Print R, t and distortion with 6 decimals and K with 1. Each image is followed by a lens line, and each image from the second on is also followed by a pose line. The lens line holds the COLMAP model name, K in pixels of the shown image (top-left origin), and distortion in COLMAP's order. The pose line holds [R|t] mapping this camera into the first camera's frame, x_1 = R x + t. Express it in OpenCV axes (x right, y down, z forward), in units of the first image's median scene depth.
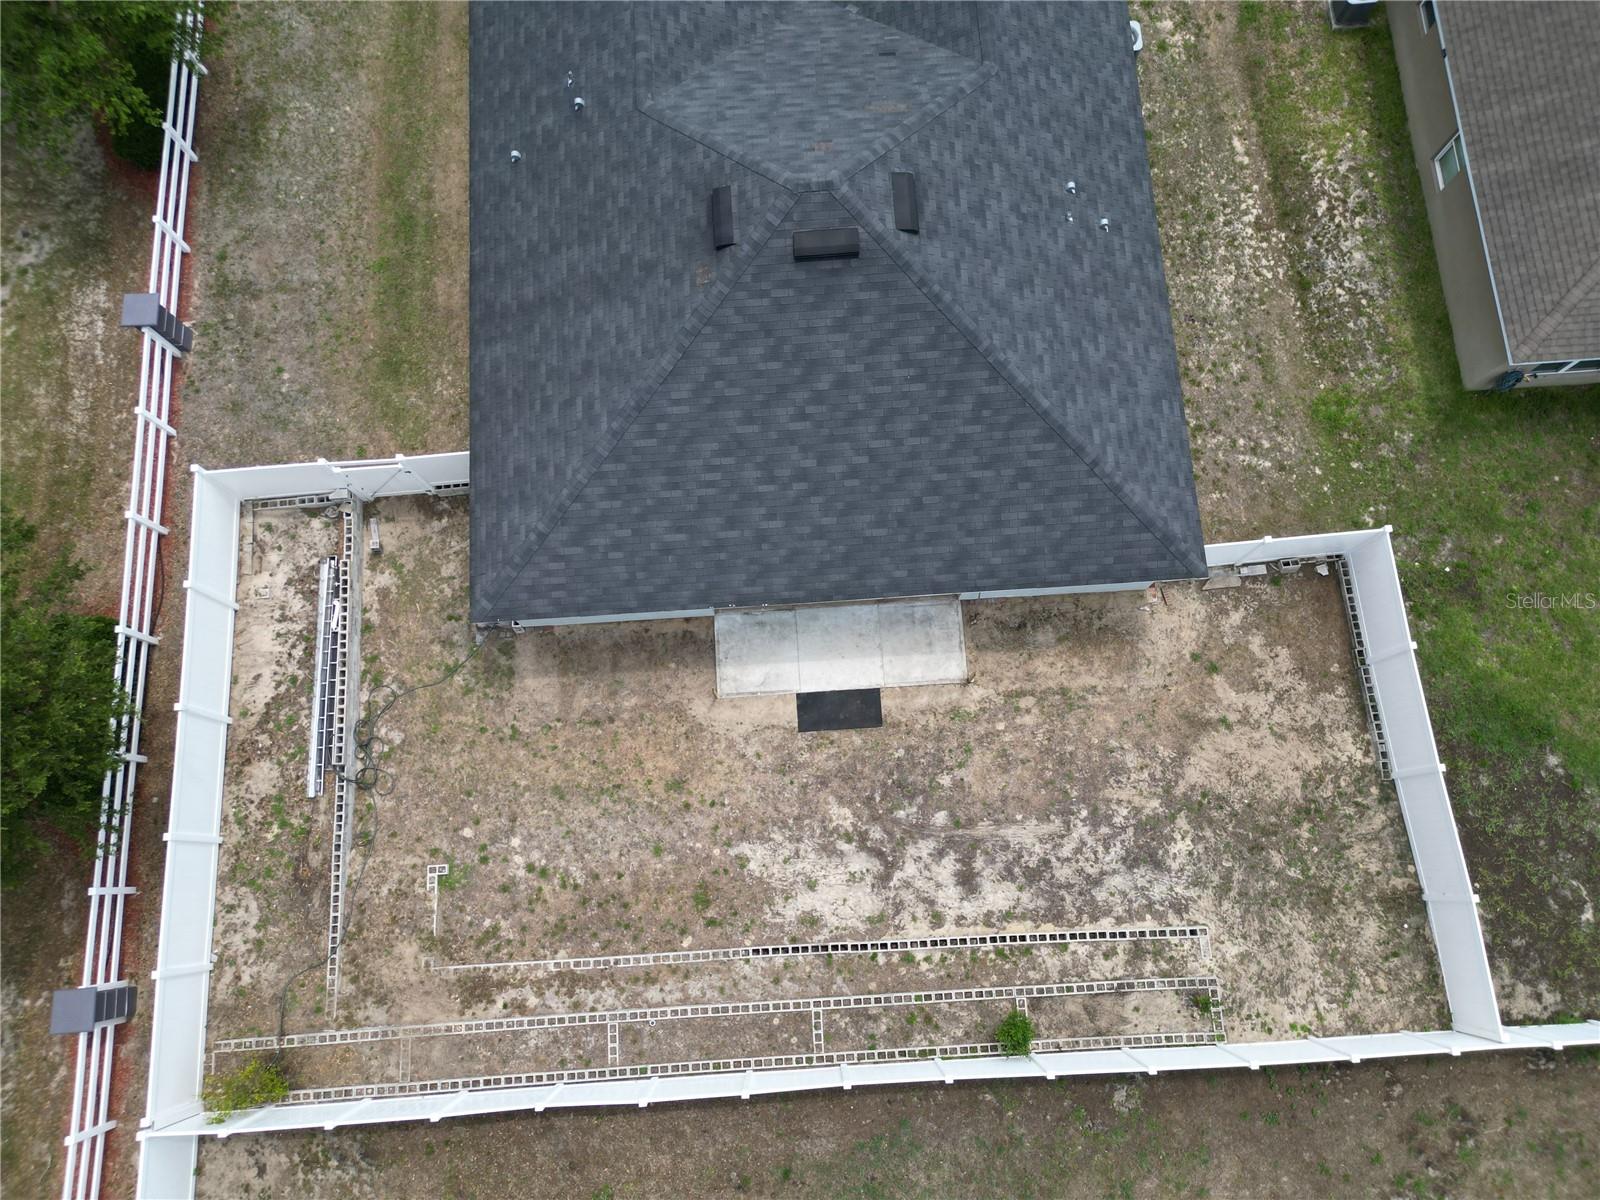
lens RADIAL K [[1117.9, 0, 802.9], [0, 1117.9, 594.0], [0, 0, 1]] dist [0.058936, -0.049124]
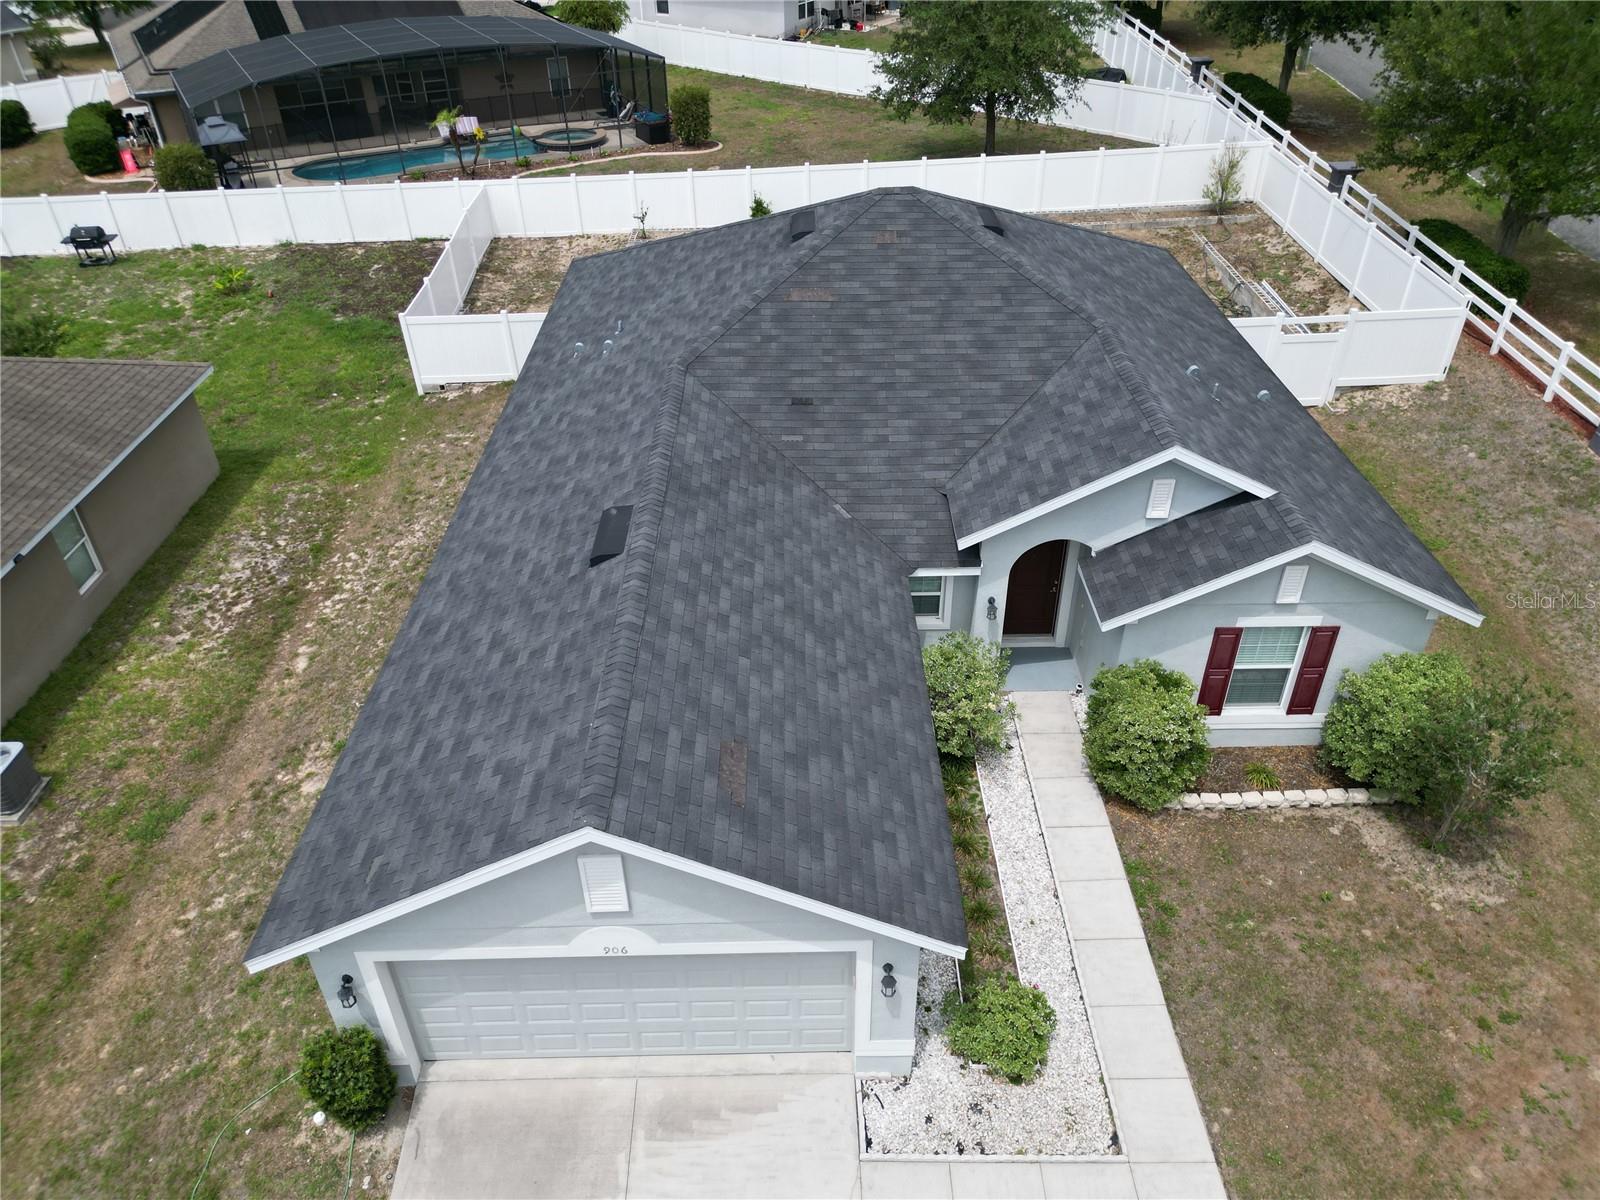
lens RADIAL K [[1117.9, 0, 797.0], [0, 1117.9, 598.5], [0, 0, 1]] dist [0.058936, -0.049124]
pose [[-0.998063, -0.004111, 0.062083, 0.028503], [0.059073, -0.375907, 0.924773, -1.197479], [0.019536, 0.926648, 0.375421, 0.813771]]
